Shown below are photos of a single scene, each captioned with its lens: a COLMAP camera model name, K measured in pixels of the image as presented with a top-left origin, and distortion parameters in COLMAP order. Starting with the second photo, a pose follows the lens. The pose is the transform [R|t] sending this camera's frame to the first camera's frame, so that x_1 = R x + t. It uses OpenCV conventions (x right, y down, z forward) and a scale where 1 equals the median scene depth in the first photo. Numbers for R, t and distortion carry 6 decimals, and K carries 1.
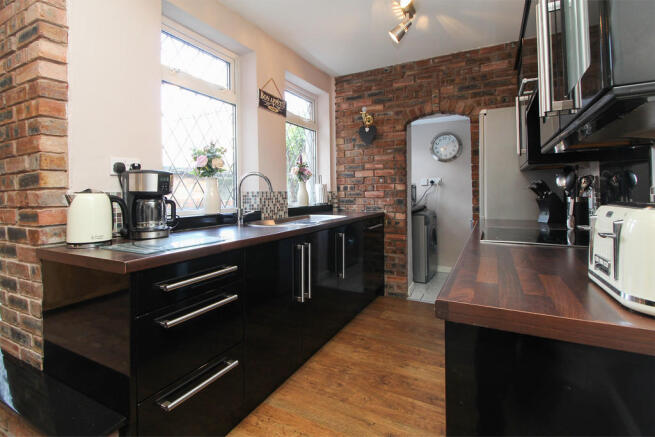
lens RADIAL K [[326.1, 0, 312.1], [0, 326.1, 191.5], [0, 0, 1]] dist [0.003250, 0.000332]
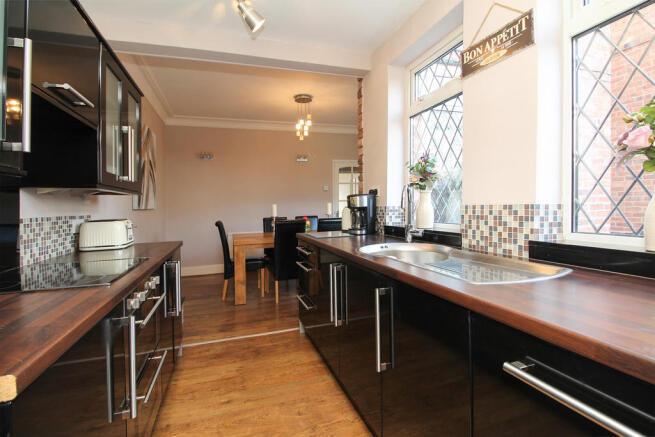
lens RADIAL K [[309.6, 0, 325.4], [0, 309.6, 206.8], [0, 0, 1]] dist [0.000087, -0.000335]
pose [[-0.675719, 0.010756, -0.737081, 0.379337], [0.012352, 0.999918, 0.003268, -0.001581], [0.737056, -0.006897, -0.675797, 0.921186]]
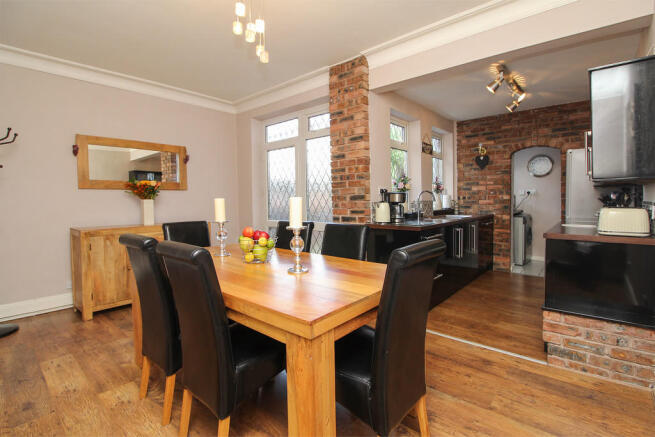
lens RADIAL K [[309.6, 0, 325.4], [0, 309.6, 206.8], [0, 0, 1]] dist [0.000087, -0.000335]
pose [[0.978665, 0.003423, -0.205434, -0.240205], [0.002530, 0.999585, 0.028708, -0.011911], [0.205447, -0.028615, 0.978250, -0.533191]]
